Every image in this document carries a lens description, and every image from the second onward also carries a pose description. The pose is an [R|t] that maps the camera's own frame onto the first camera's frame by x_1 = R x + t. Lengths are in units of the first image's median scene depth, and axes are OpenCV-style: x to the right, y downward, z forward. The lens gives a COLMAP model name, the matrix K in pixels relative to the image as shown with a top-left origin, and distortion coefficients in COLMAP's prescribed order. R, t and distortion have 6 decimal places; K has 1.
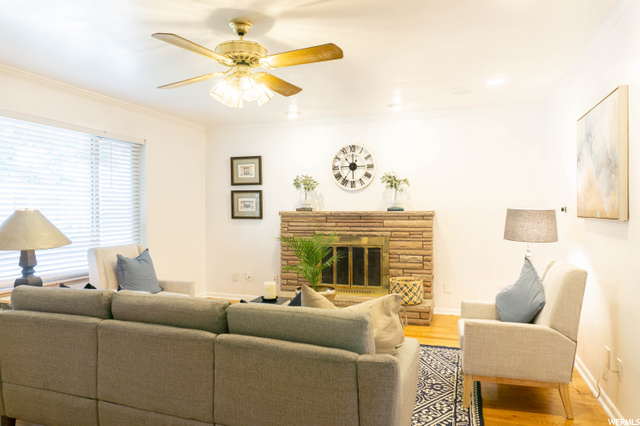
lens RADIAL K [[441.1, 0, 320.8], [0, 441.1, 213.7], [0, 0, 1]] dist [-0.009879, -0.001935]
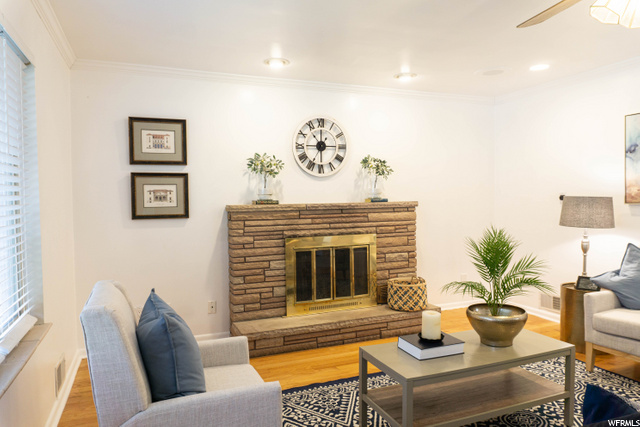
lens RADIAL K [[441.1, 0, 319.5], [0, 441.1, 213.3], [0, 0, 1]] dist [-0.009879, -0.001935]
pose [[0.753129, -0.028791, 0.657242, -0.444399], [0.022230, 0.999585, 0.018315, -0.002530], [-0.657497, 0.000817, 0.753457, 0.414305]]
